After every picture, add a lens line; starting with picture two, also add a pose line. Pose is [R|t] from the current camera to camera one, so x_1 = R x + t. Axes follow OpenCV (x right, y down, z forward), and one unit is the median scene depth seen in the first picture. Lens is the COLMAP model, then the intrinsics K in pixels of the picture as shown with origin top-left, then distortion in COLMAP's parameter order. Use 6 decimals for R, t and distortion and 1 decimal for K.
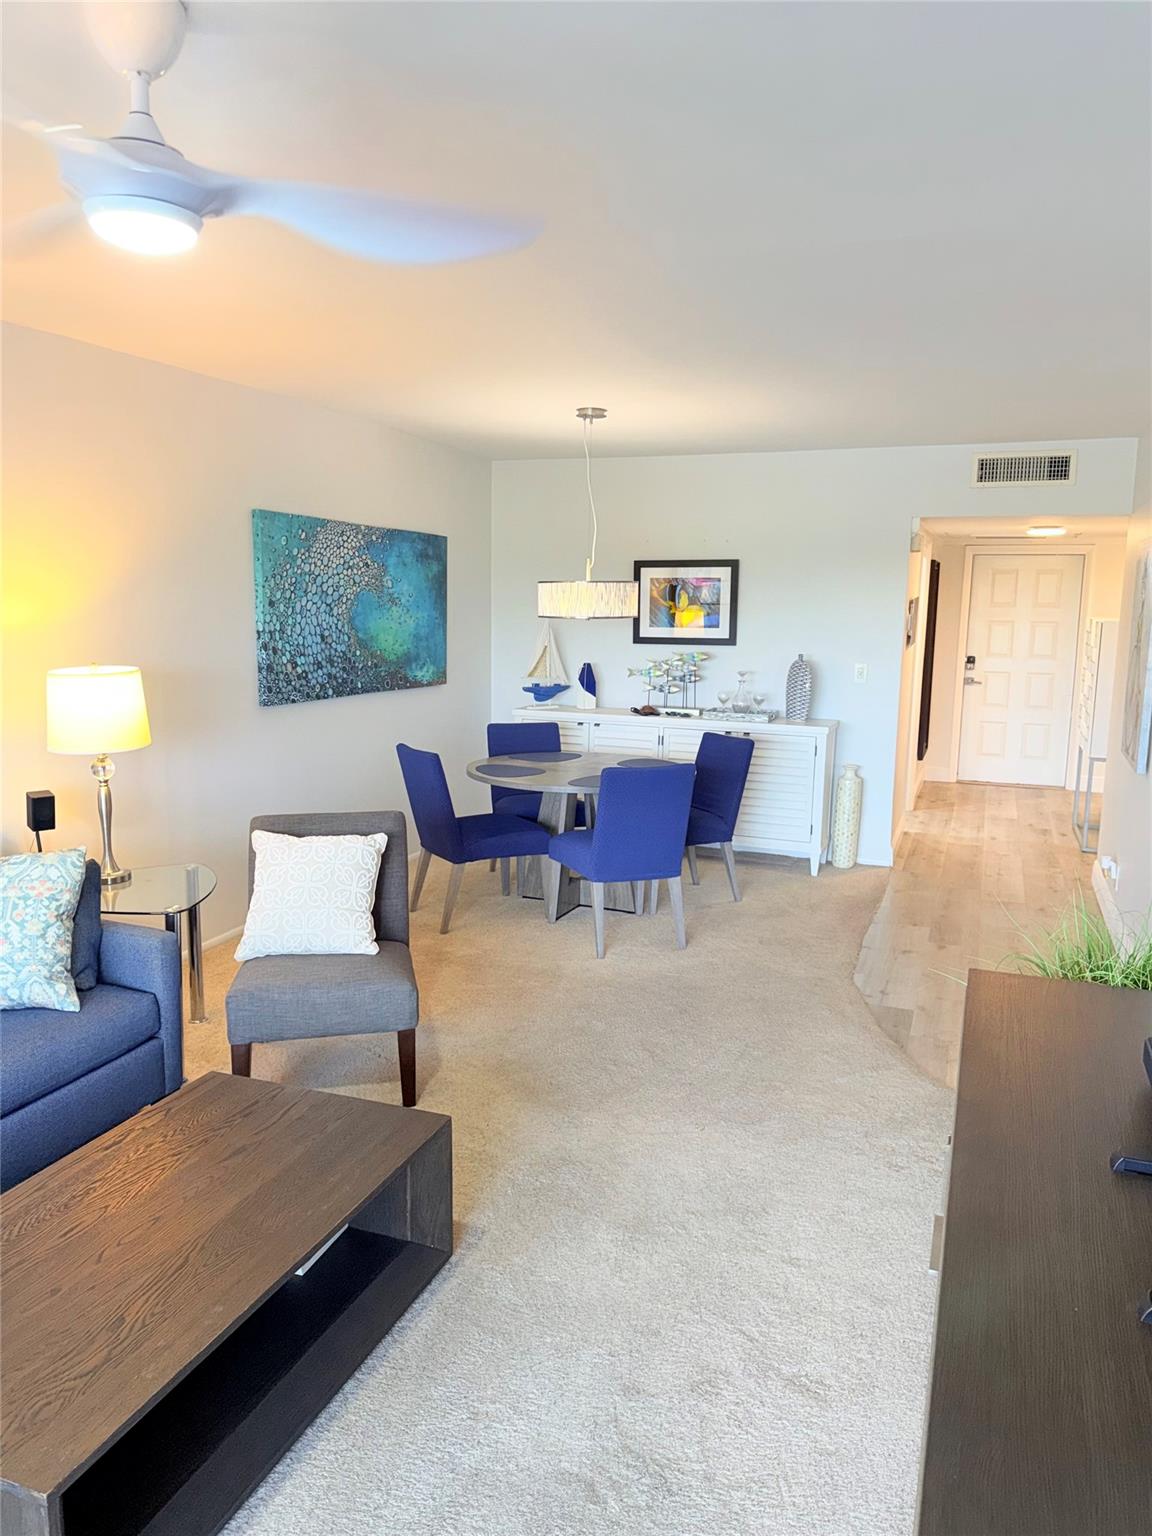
lens RADIAL K [[1082.1, 0, 567.3], [0, 1082.1, 773.6], [0, 0, 1]] dist [0.128930, -0.234424]
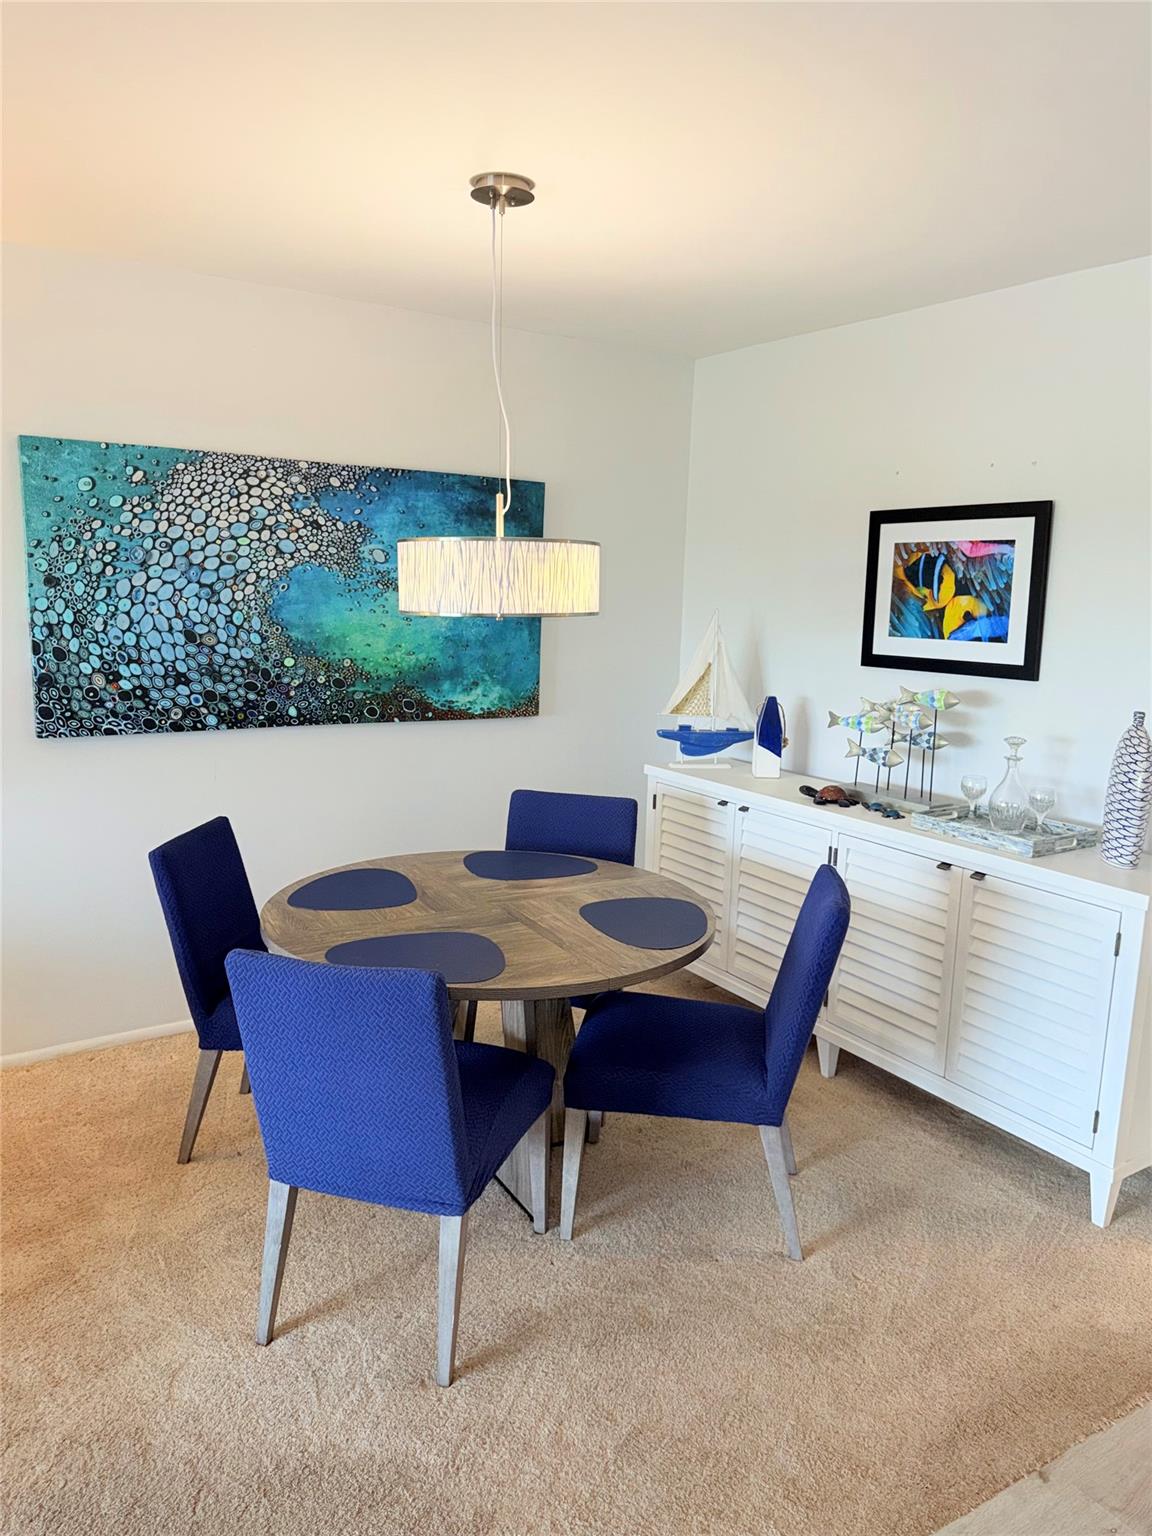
lens RADIAL K [[1082.1, 0, 567.3], [0, 1082.1, 773.6], [0, 0, 1]] dist [0.128930, -0.234424]
pose [[0.804895, 0.107634, -0.583575, 0.333830], [-0.104785, 0.993739, 0.038759, -0.090413], [0.584093, 0.029953, 0.811134, 0.593103]]
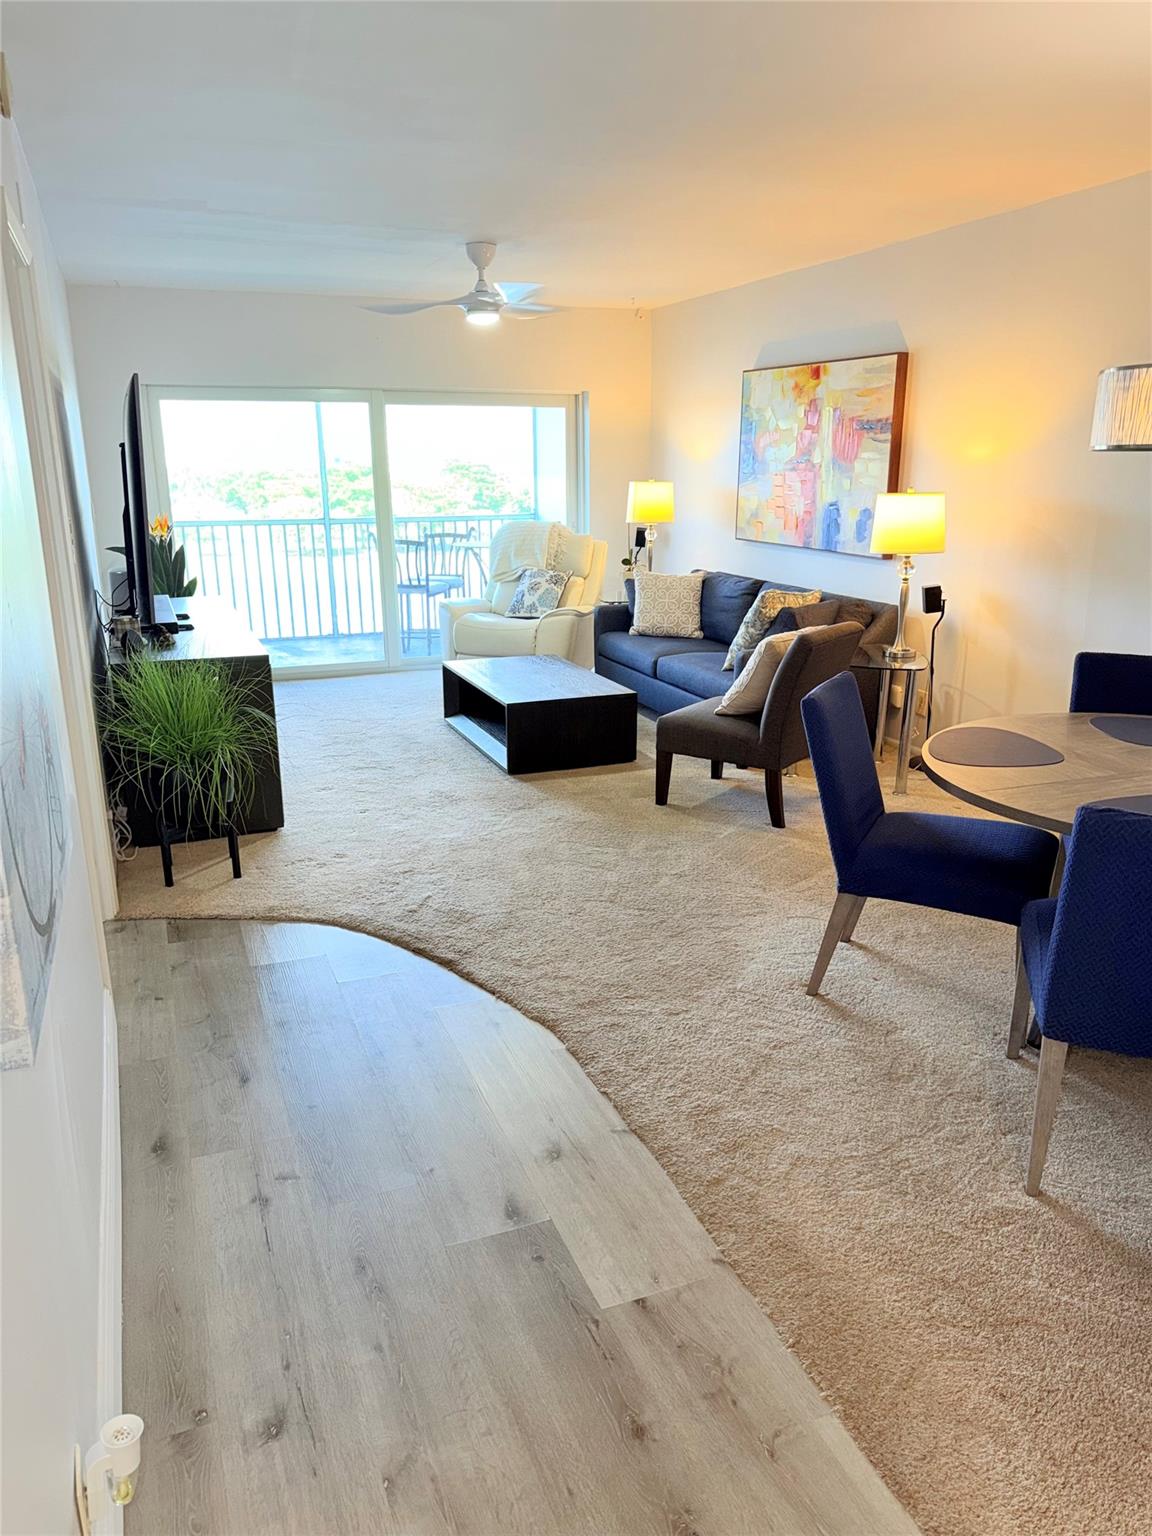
lens RADIAL K [[1082.1, 0, 567.3], [0, 1082.1, 773.6], [0, 0, 1]] dist [0.128930, -0.234424]
pose [[-0.738476, 0.182006, -0.649251, 0.528250], [-0.115022, 0.914764, 0.387268, -0.161368], [0.664397, 0.360666, -0.654596, 1.129979]]
